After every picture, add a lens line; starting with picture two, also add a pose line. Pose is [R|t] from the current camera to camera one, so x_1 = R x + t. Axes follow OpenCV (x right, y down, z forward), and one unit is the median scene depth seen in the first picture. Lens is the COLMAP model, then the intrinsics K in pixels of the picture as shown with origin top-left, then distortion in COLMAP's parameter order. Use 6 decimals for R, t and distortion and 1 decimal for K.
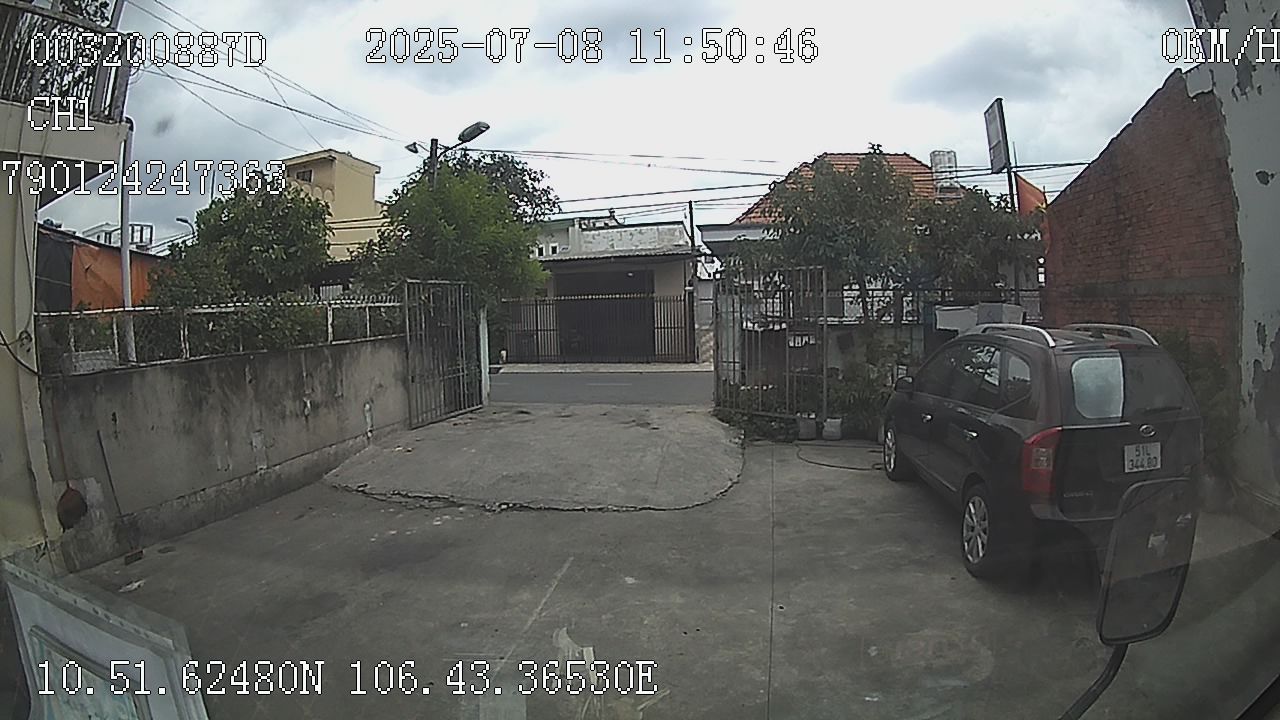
lens RADIAL K [[960.0, 0, 619.7], [0, 960.0, 373.8], [0, 0, 1]] dist [-0.109718, -0.022742]
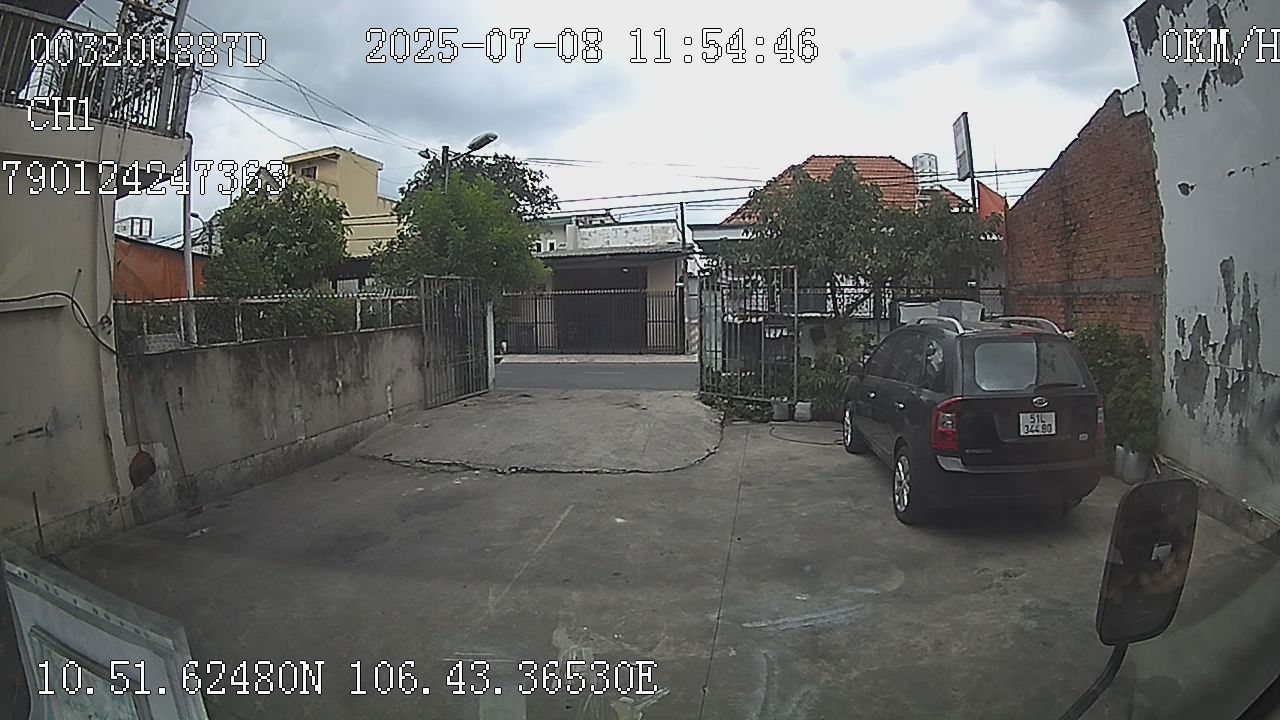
lens RADIAL K [[968.4, 0, 643.9], [0, 968.4, 366.9], [0, 0, 1]] dist [-0.108014, 0.007808]
pose [[0.999545, 0.005456, 0.029673, 0.002418], [-0.005361, 0.999980, -0.003279, 0.011683], [-0.029691, 0.003118, 0.999554, -0.140415]]
